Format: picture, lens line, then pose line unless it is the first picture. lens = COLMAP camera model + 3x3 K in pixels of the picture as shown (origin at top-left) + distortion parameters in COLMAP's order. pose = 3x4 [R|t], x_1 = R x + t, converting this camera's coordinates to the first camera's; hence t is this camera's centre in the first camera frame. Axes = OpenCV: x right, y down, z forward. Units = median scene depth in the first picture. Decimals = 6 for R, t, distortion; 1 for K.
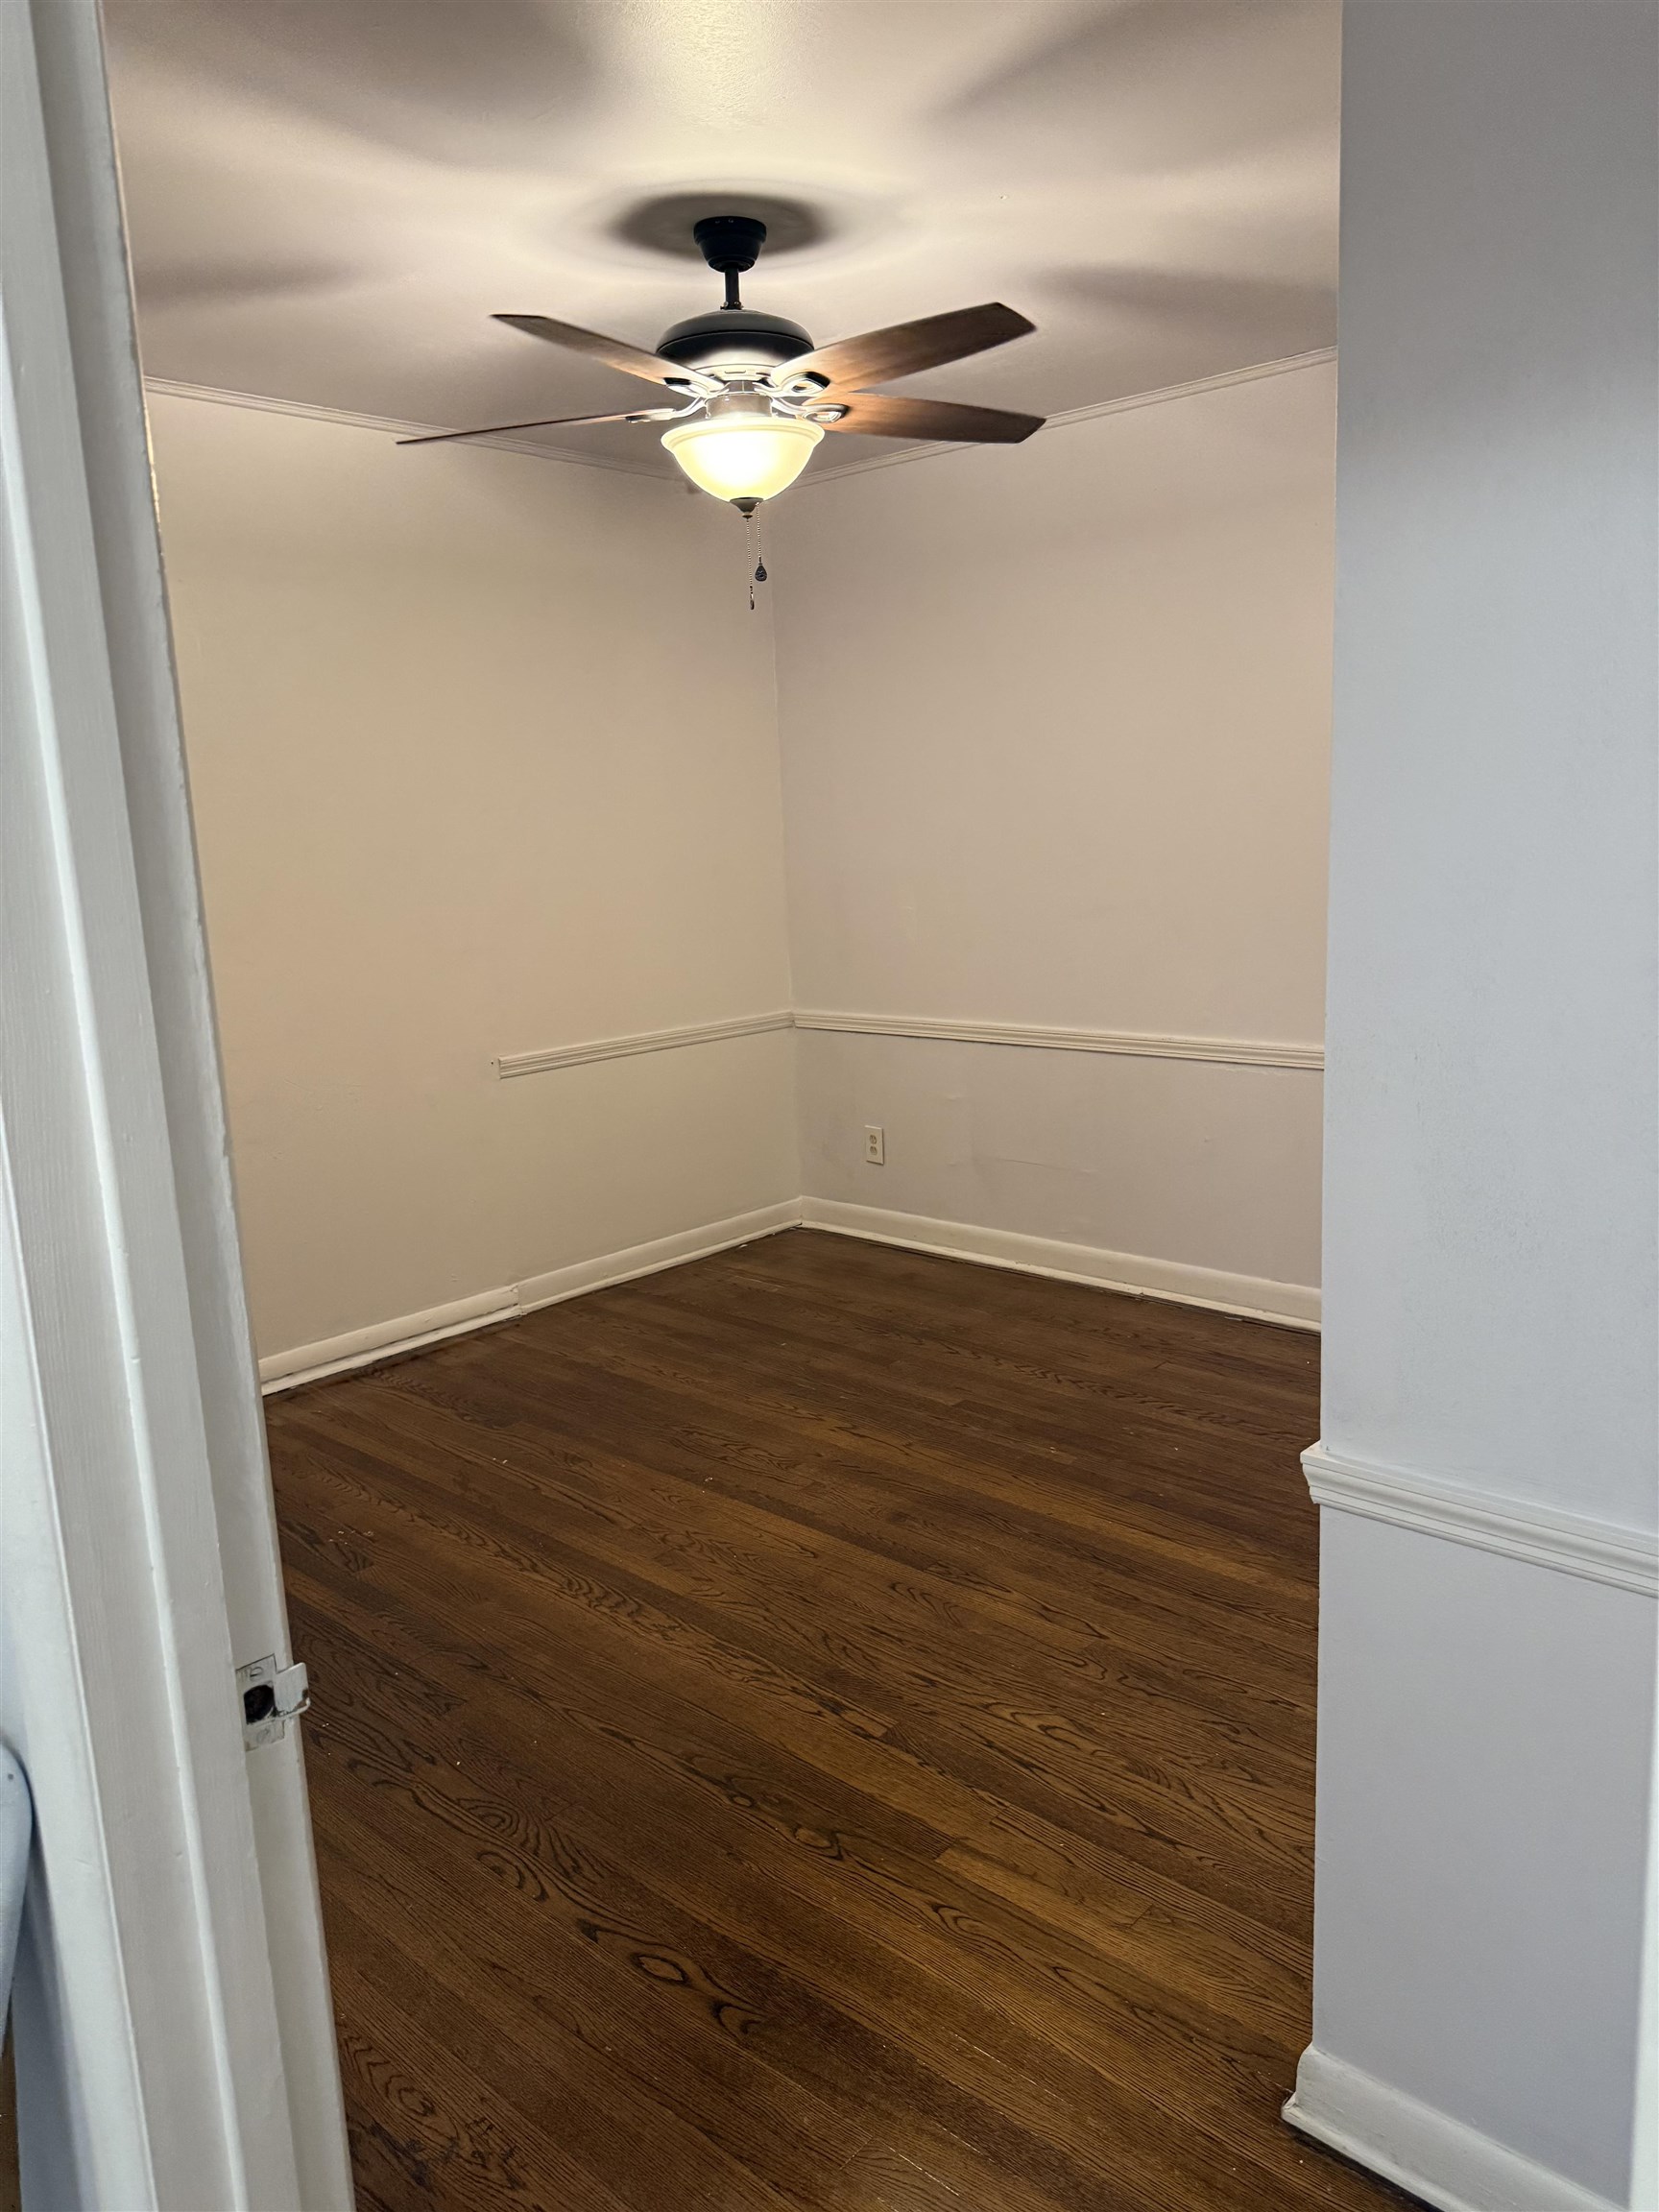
lens RADIAL K [[1552.9, 0, 837.2], [0, 1552.9, 1106.2], [0, 0, 1]] dist [0.128372, -0.231100]
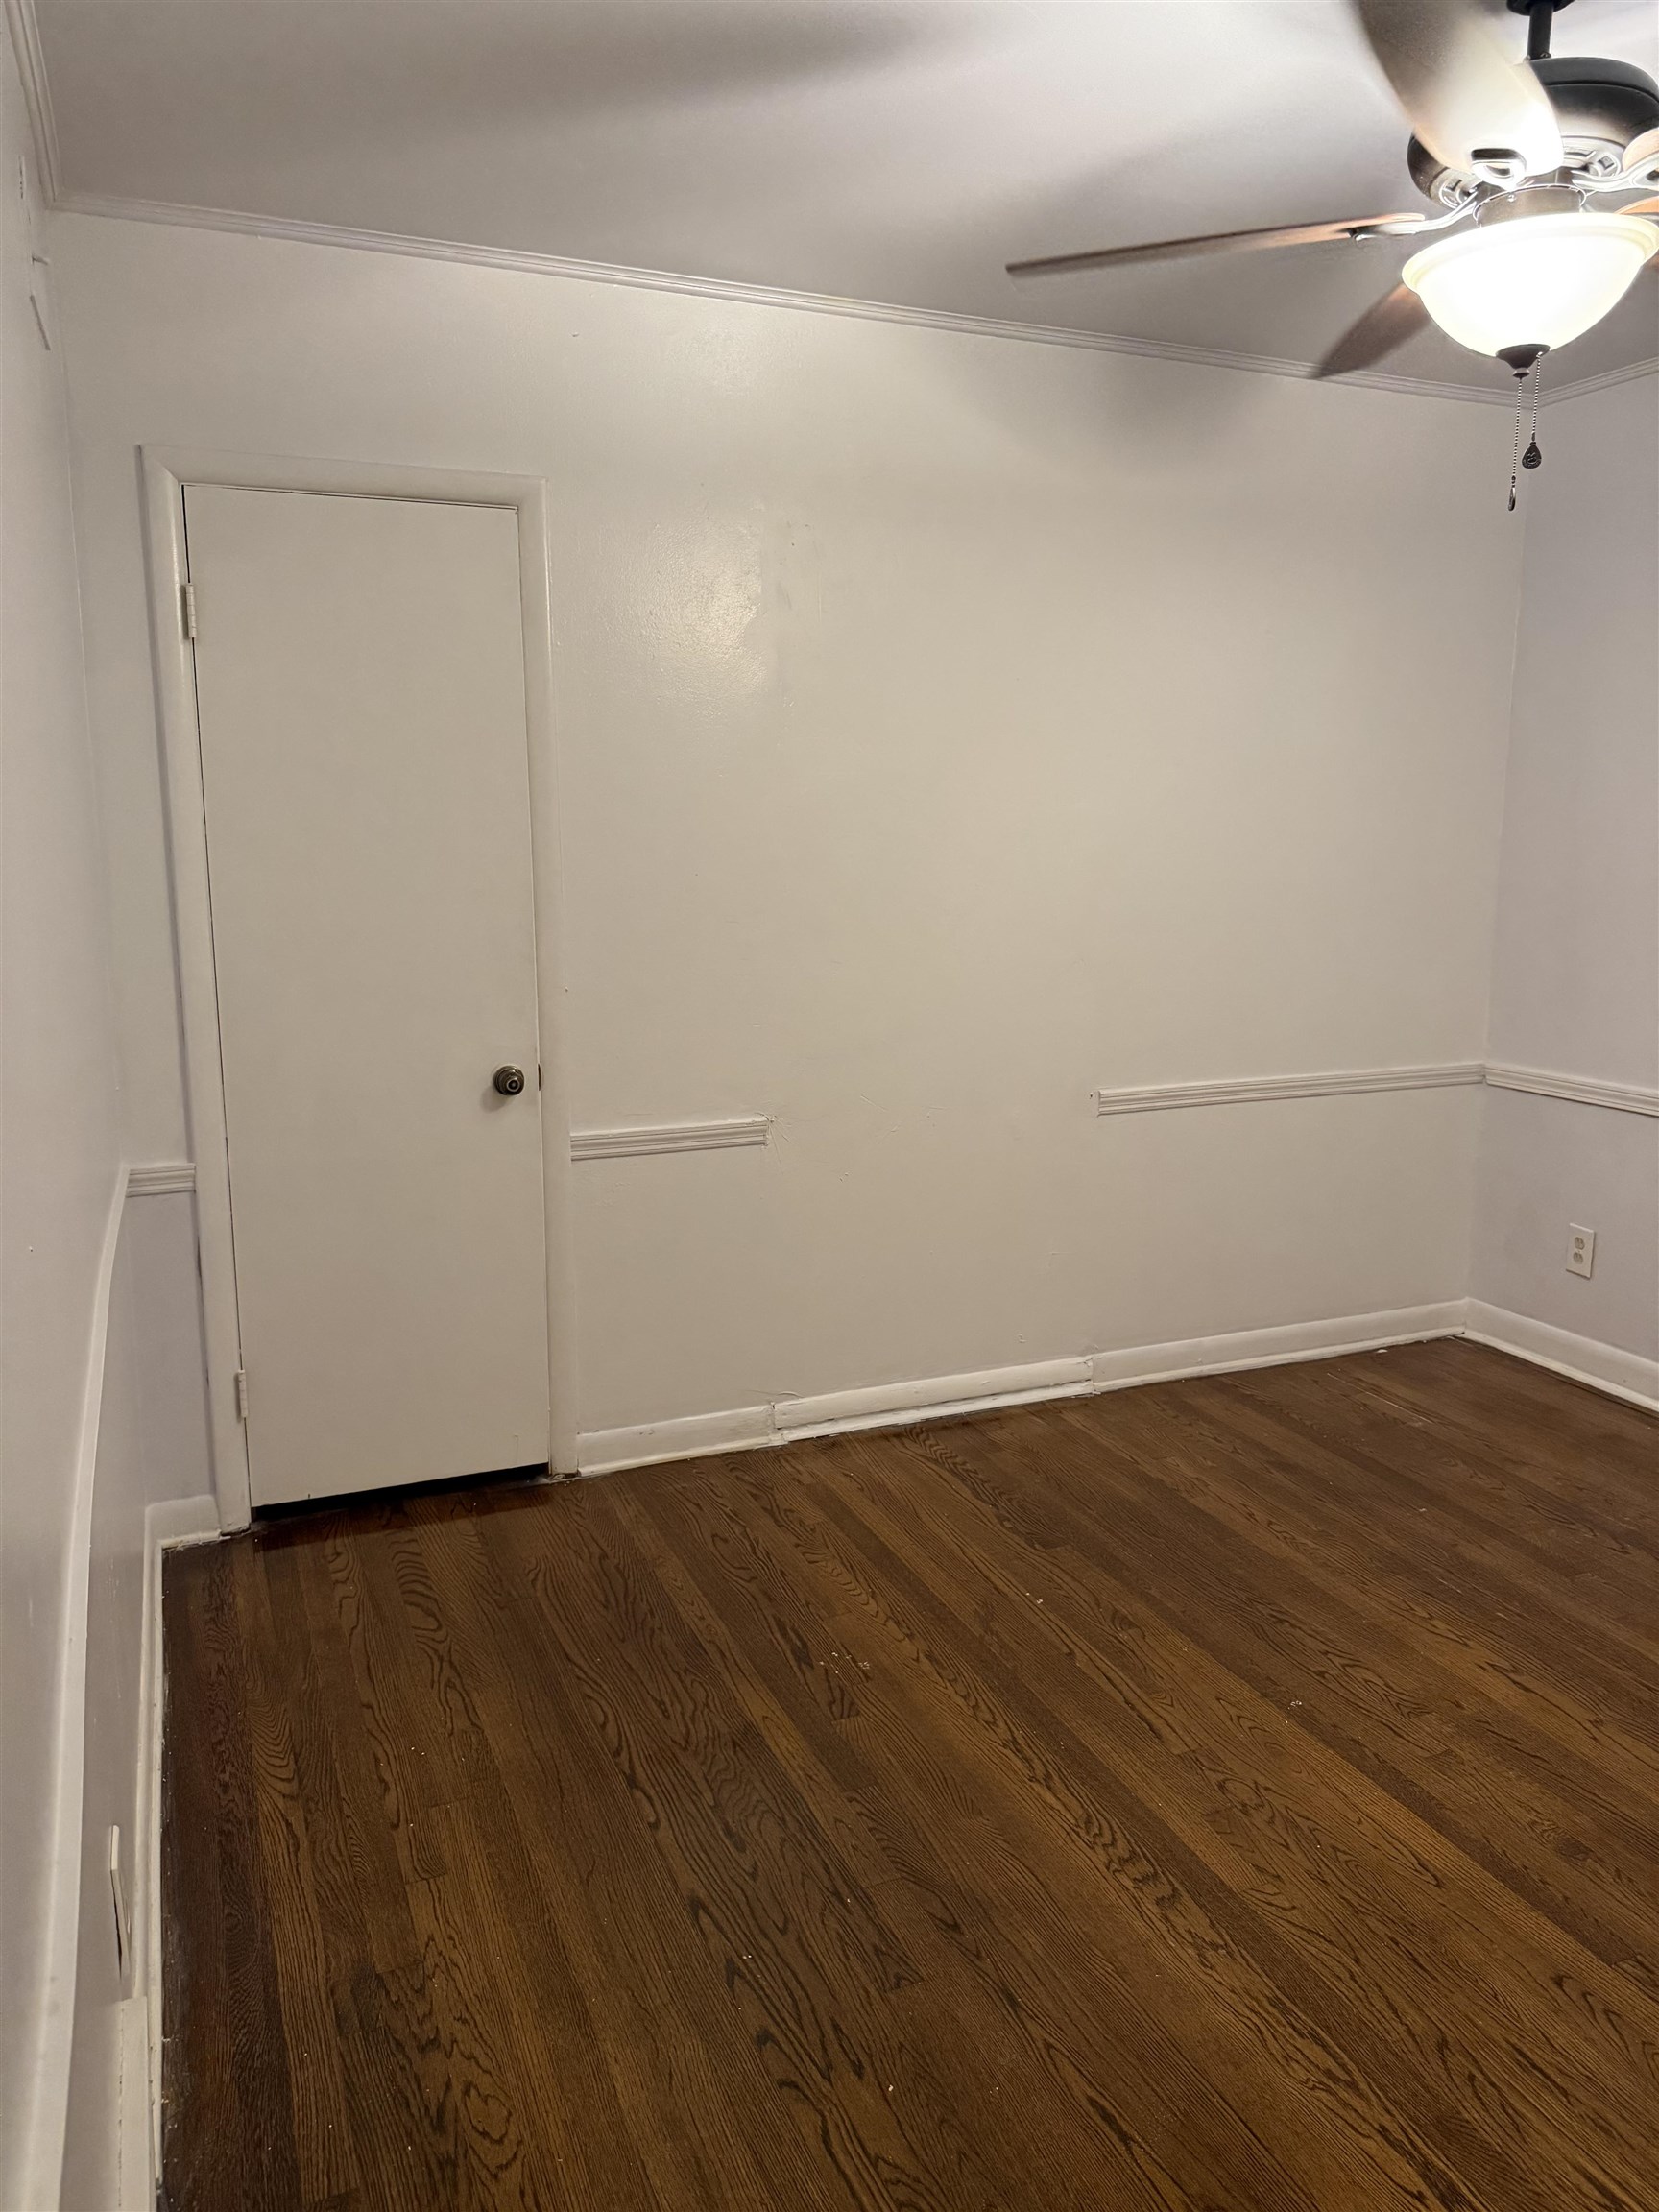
lens RADIAL K [[1580.4, 0, 822.4], [0, 1580.4, 1113.4], [0, 0, 1]] dist [-0.005646, -0.001763]
pose [[0.910780, 0.114669, -0.396650, -0.021166], [-0.109816, 0.993335, 0.035009, -0.038599], [0.398021, 0.011673, 0.917302, 0.213483]]
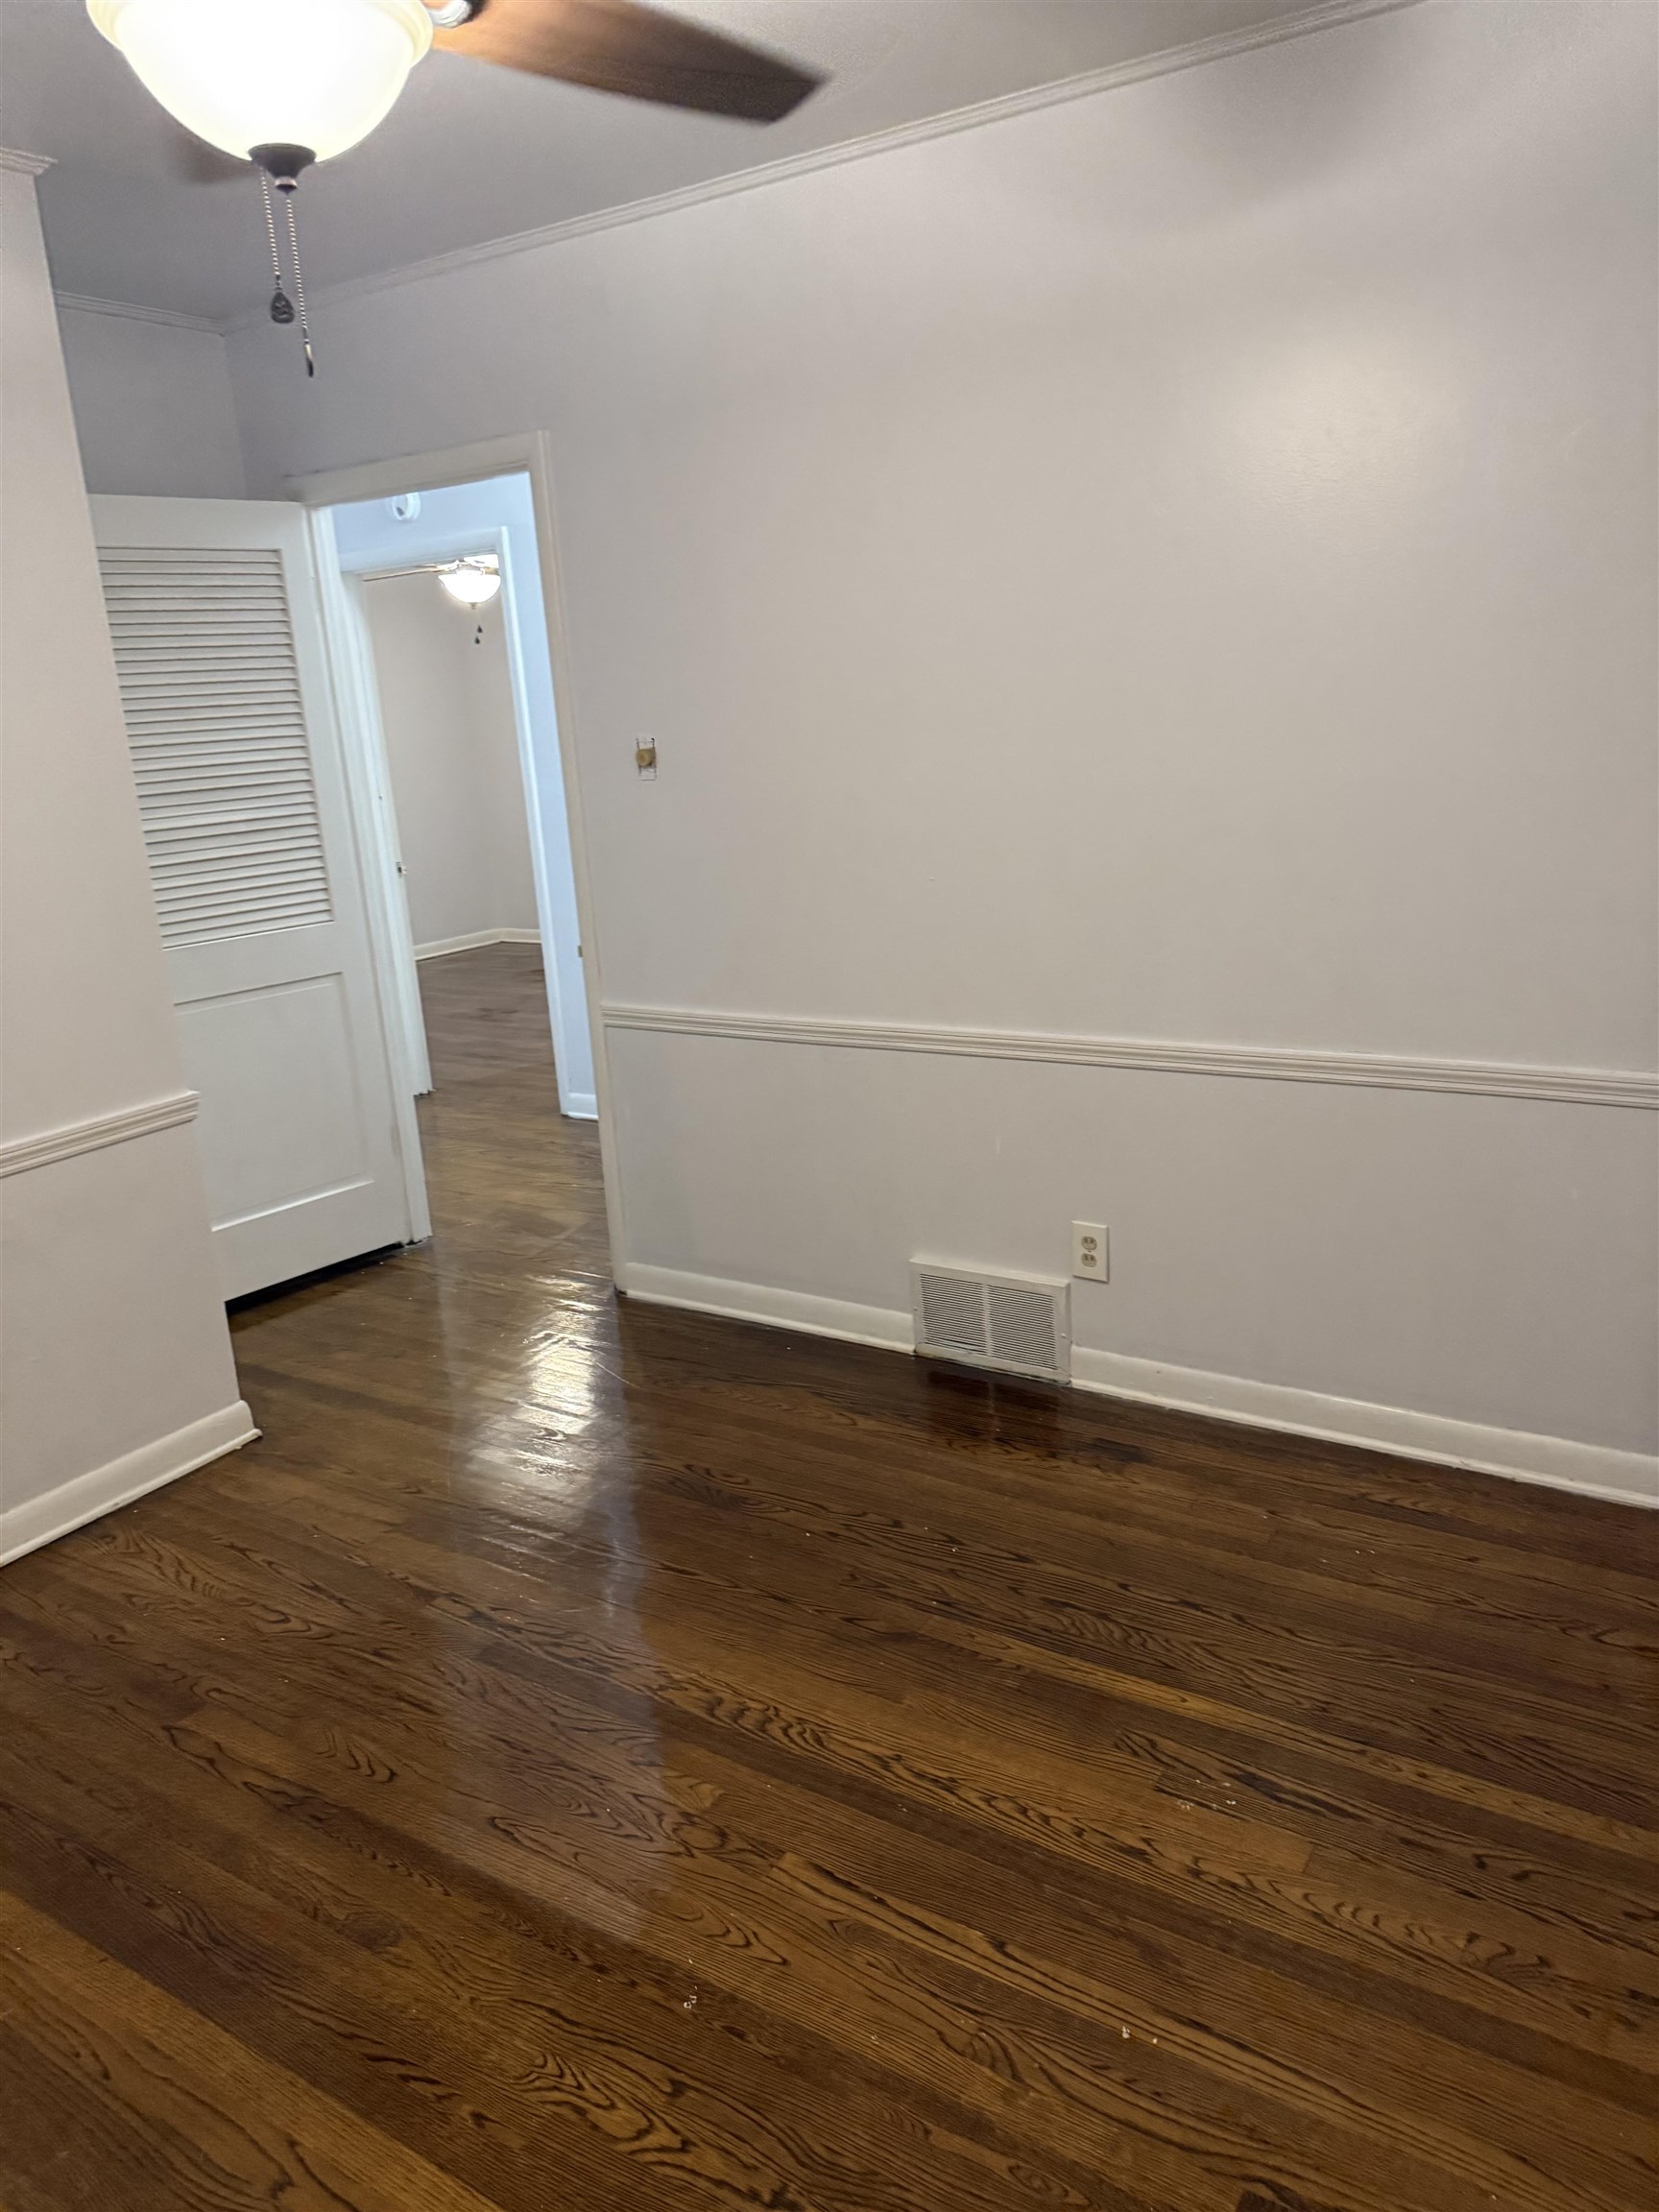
lens RADIAL K [[1552.9, 0, 837.2], [0, 1552.9, 1106.2], [0, 0, 1]] dist [0.128372, -0.231100]
pose [[-0.977330, 0.150385, -0.149032, -0.093518], [0.072573, 0.899212, 0.431451, -0.260780], [0.198895, 0.410855, -0.889741, 1.320896]]
